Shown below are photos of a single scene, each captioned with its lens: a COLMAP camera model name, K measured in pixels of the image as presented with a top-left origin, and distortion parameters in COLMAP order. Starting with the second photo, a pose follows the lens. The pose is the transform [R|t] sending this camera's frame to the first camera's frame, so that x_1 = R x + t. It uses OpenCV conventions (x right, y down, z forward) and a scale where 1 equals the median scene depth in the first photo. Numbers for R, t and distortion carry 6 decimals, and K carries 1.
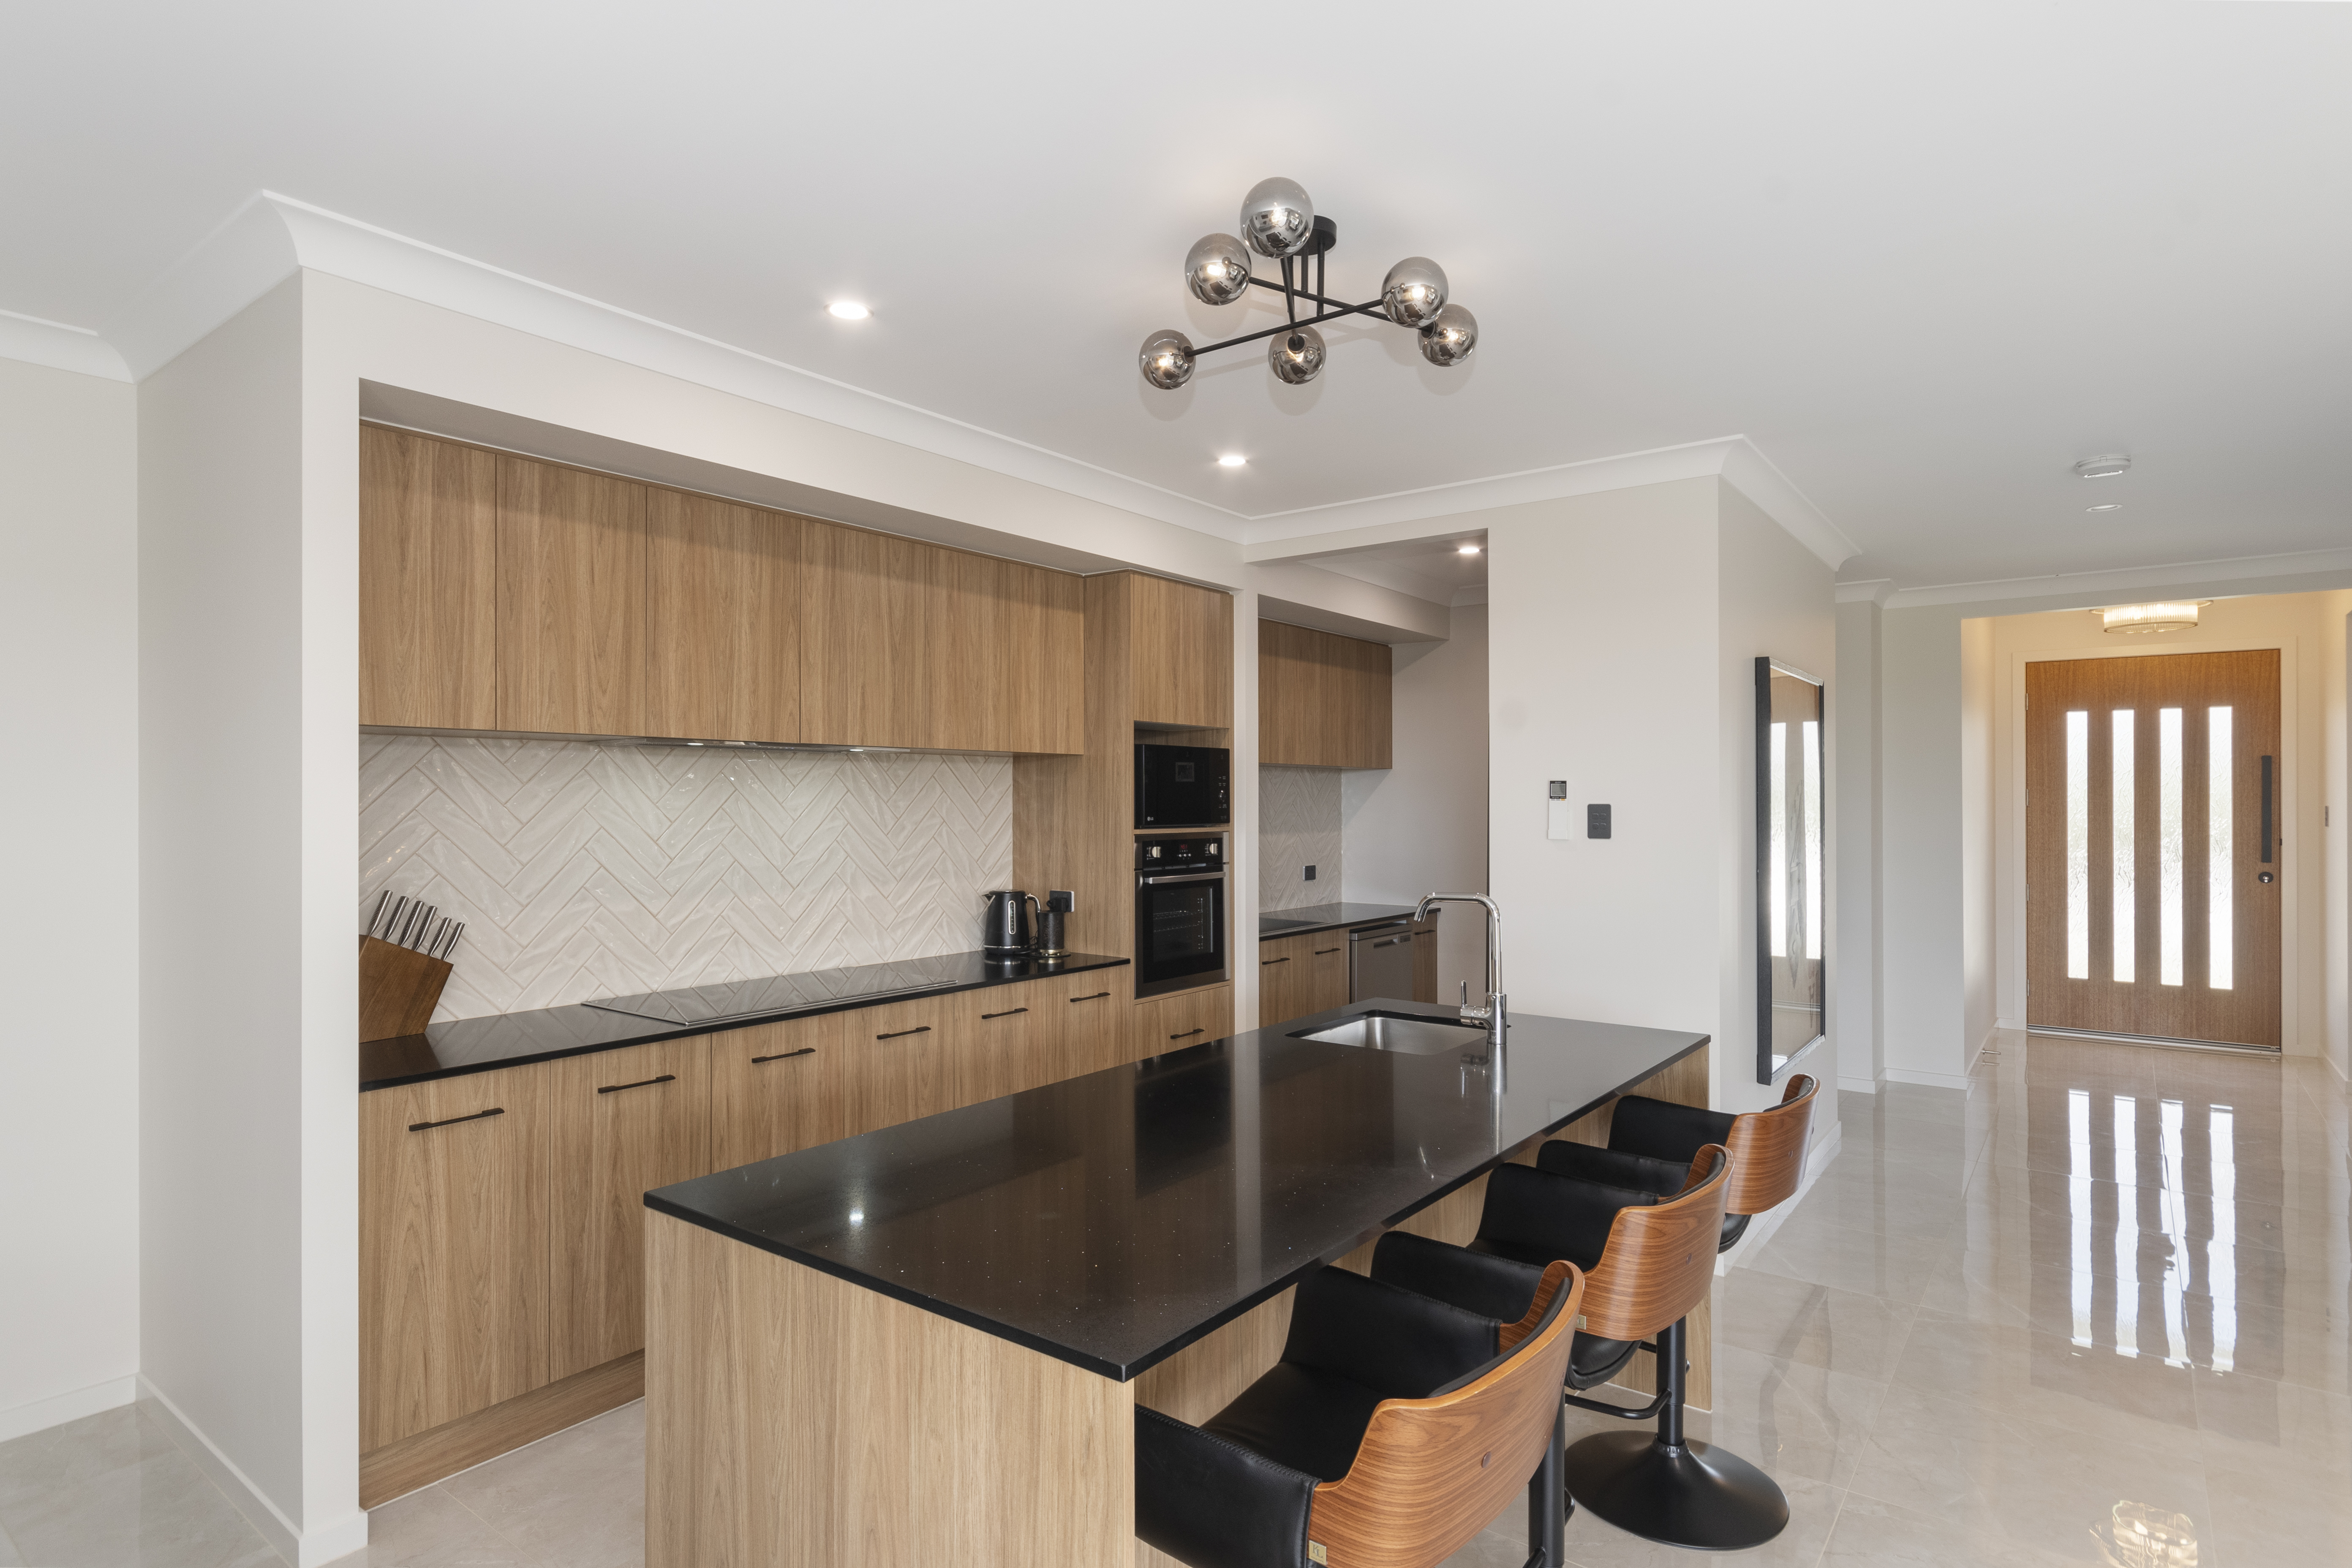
lens RADIAL K [[1235.5, 0, 1176.0], [0, 1235.5, 784.0], [0, 0, 1]] dist [0.000655, -0.000060]
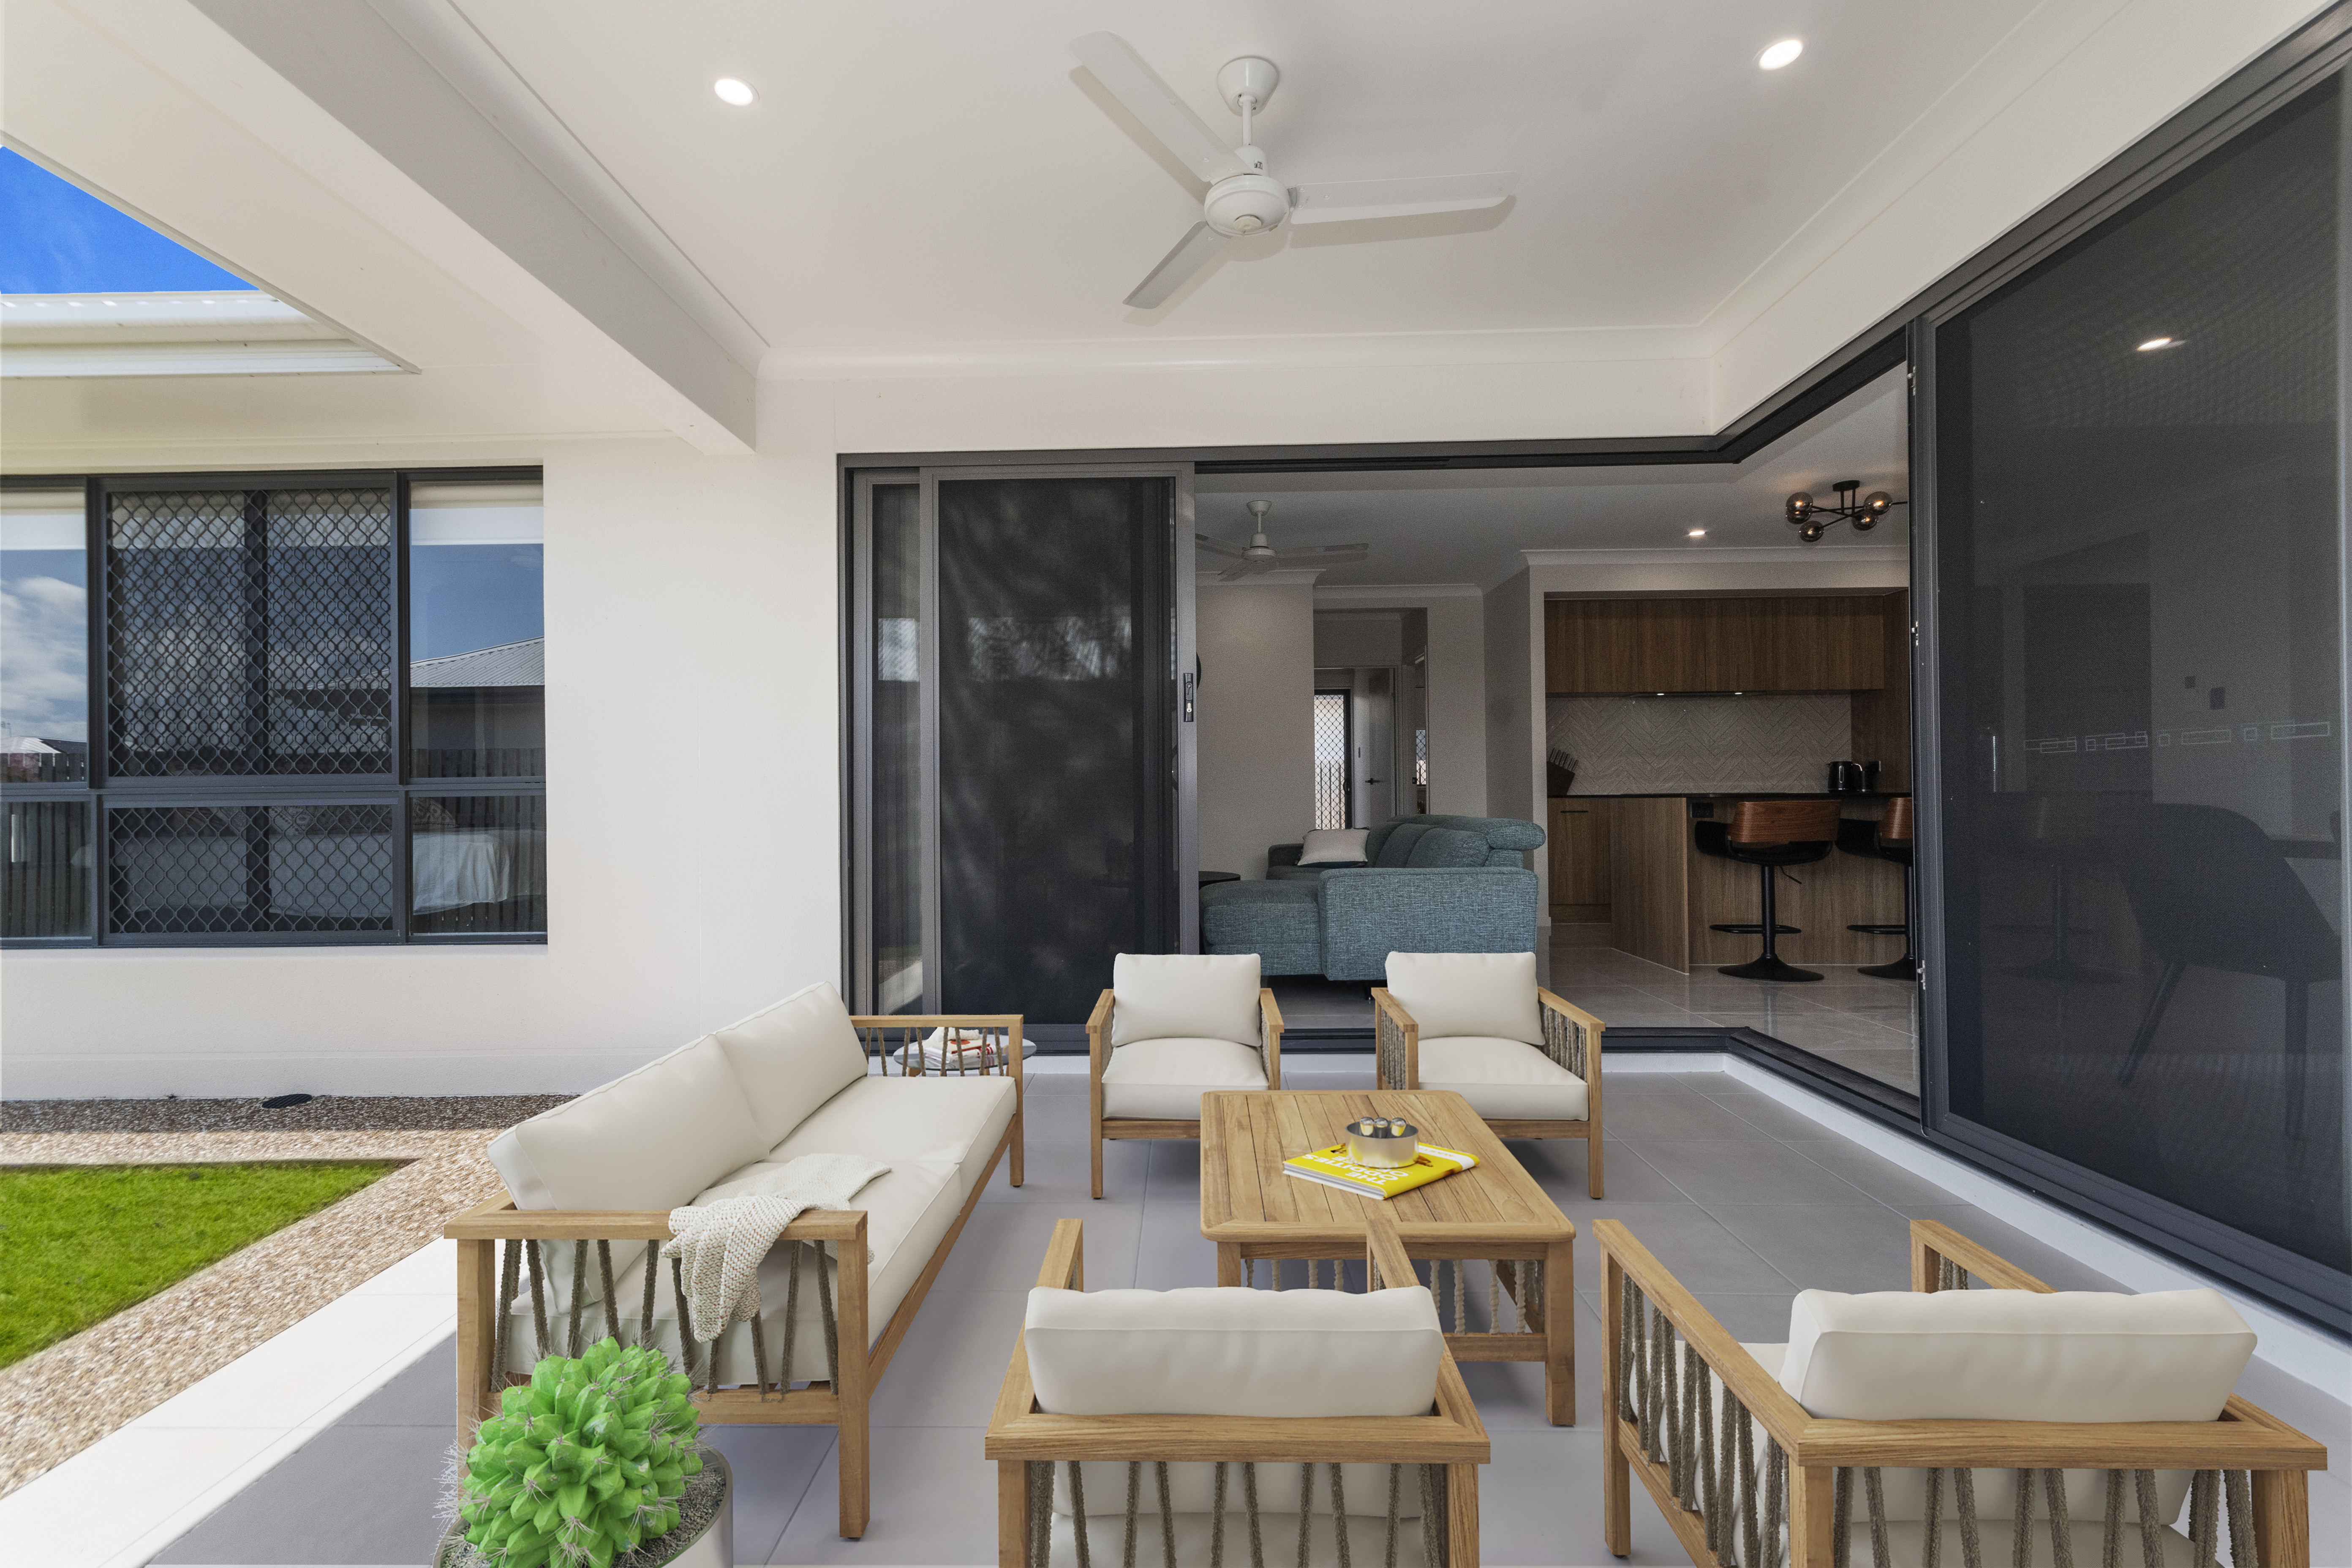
lens RADIAL K [[1008.2, 0, 1176.0], [0, 1008.2, 784.0], [0, 0, 1]] dist [0.023926, 0.000135]
pose [[0.593096, -0.011401, -0.805051, 0.670811], [0.016738, 0.999858, -0.001828, 0.132663], [0.804958, -0.012391, 0.593202, -1.013853]]
